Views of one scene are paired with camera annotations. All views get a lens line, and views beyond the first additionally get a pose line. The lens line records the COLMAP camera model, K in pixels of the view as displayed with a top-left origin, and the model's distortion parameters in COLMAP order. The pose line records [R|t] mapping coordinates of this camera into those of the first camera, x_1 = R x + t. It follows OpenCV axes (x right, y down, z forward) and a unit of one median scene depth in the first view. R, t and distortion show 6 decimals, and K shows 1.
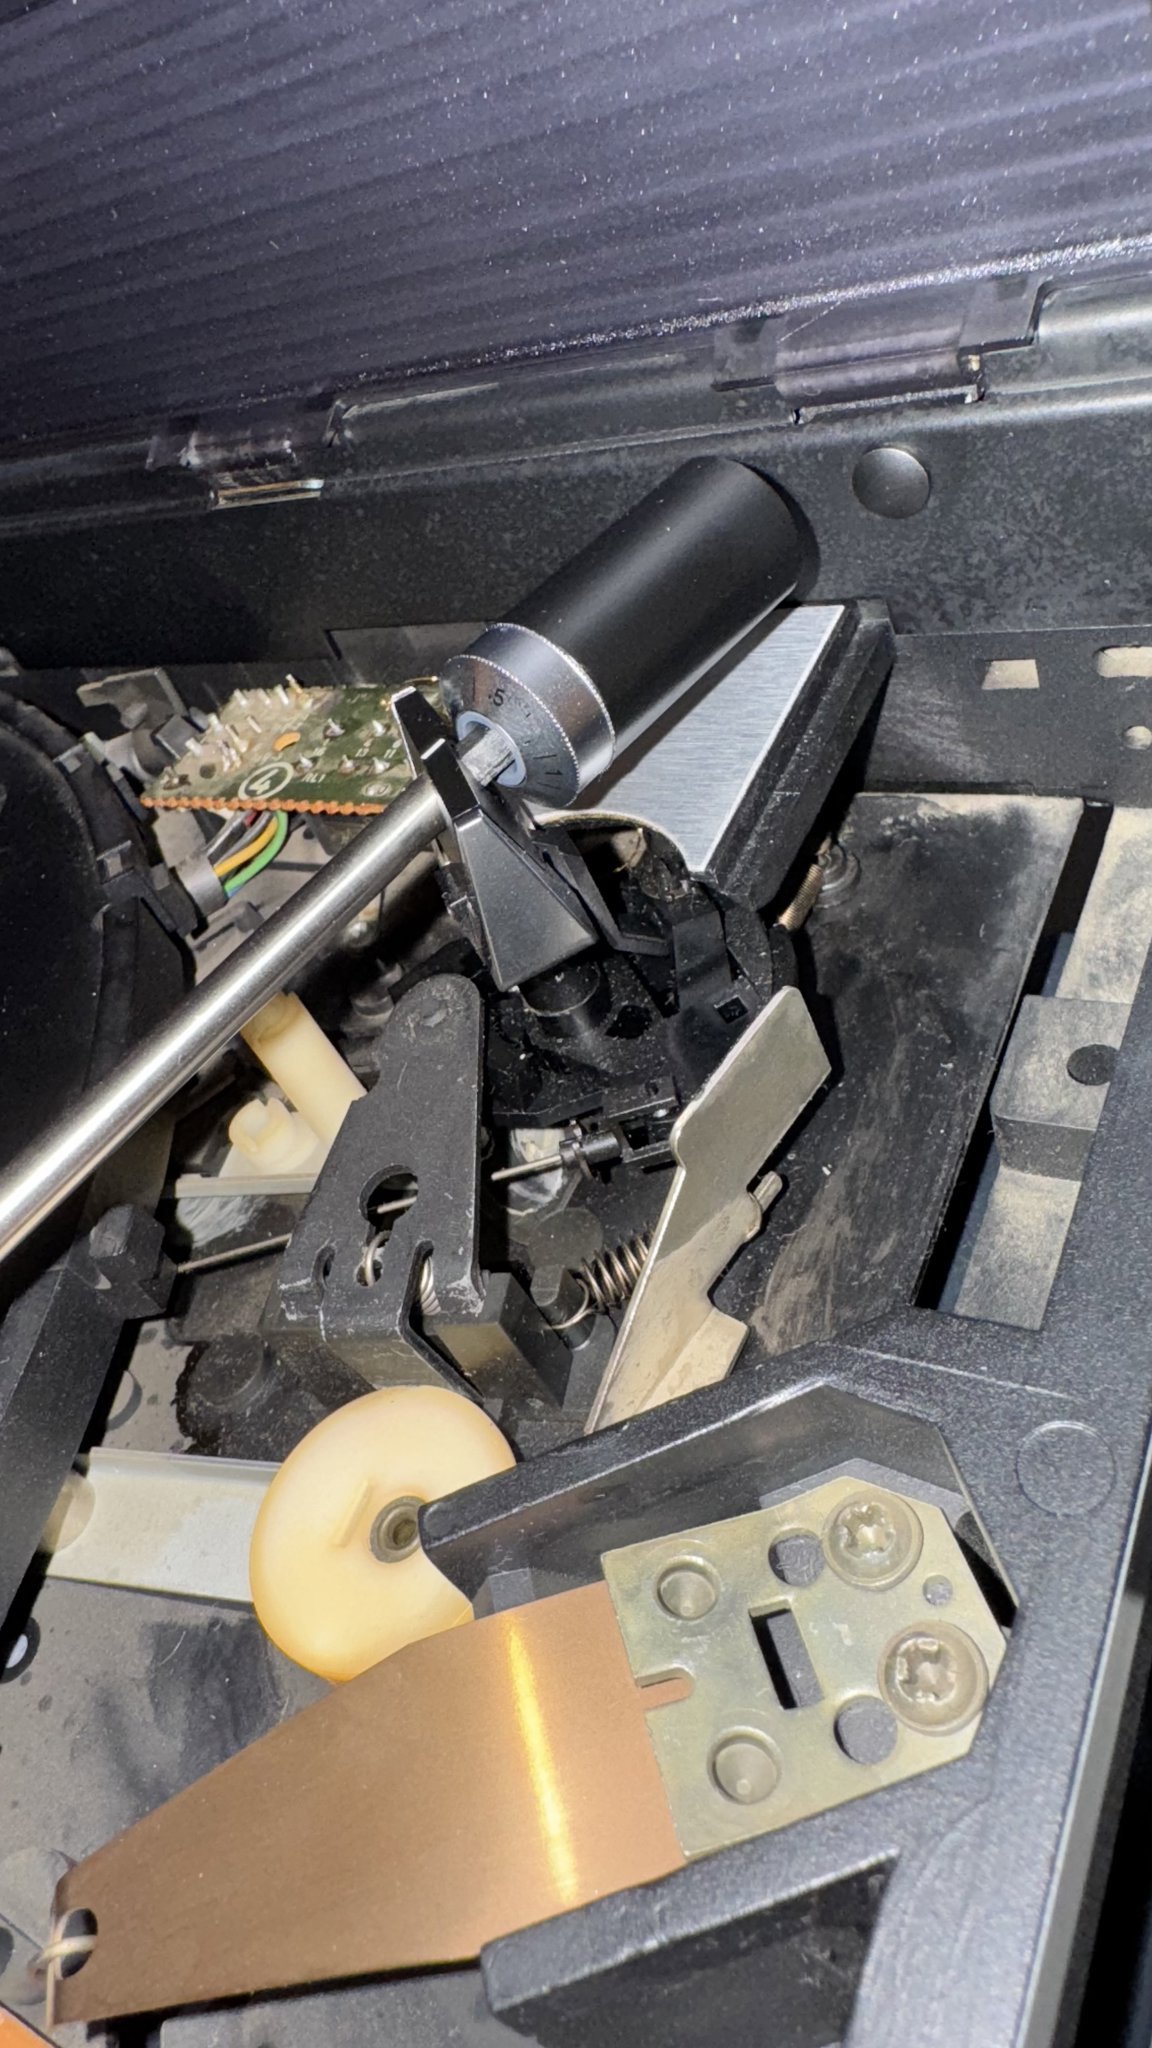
lens RADIAL K [[1469.5, 0, 575.3], [0, 1469.5, 1231.7], [0, 0, 1]] dist [0.000162, 0.000560]
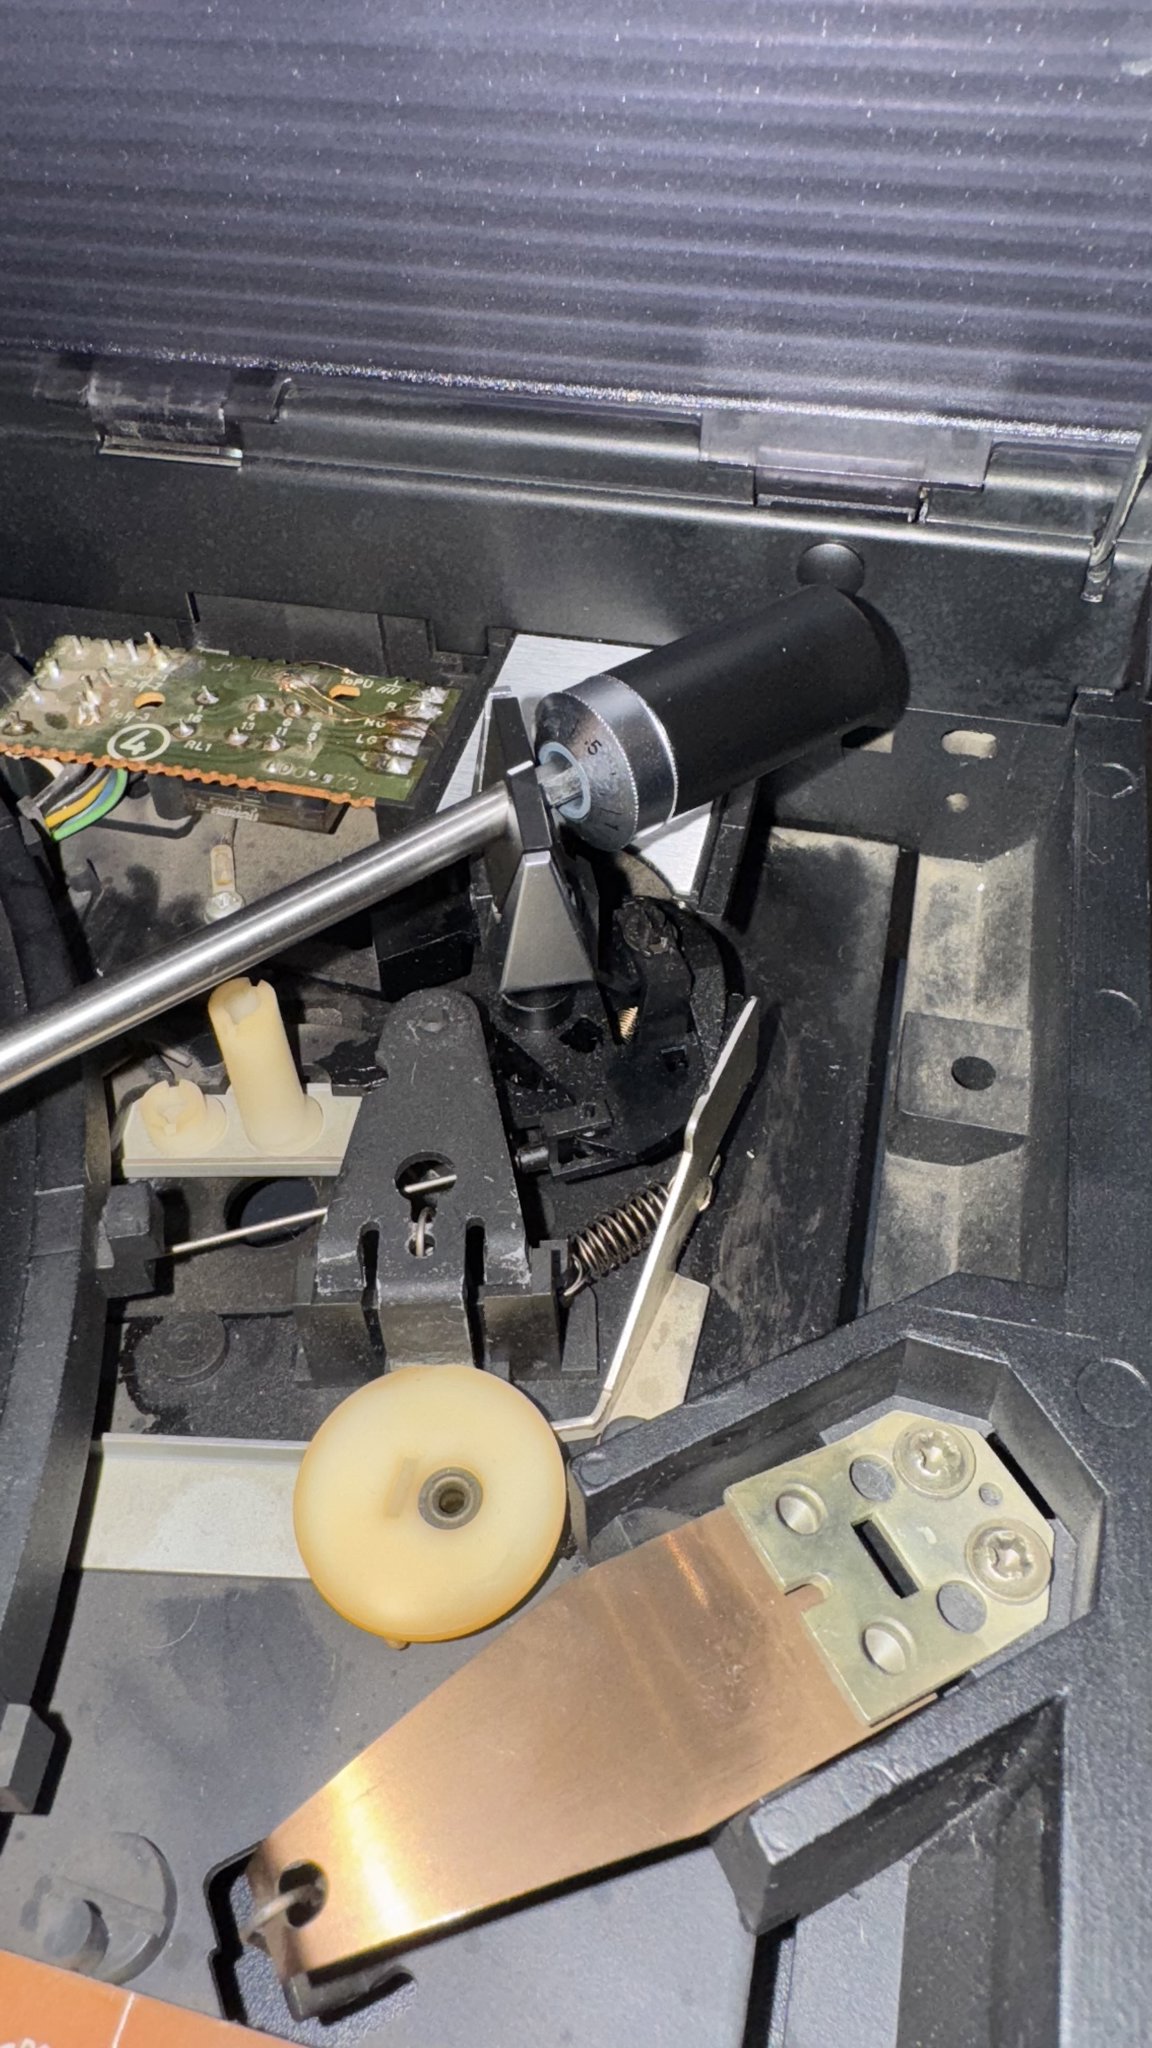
lens RADIAL K [[1469.5, 0, 575.3], [0, 1469.5, 1231.7], [0, 0, 1]] dist [0.000162, 0.000560]
pose [[0.924464, -0.009663, 0.381146, -0.384781], [-0.001667, 0.999567, 0.029386, -0.013654], [-0.381265, -0.027801, 0.924048, -0.022927]]
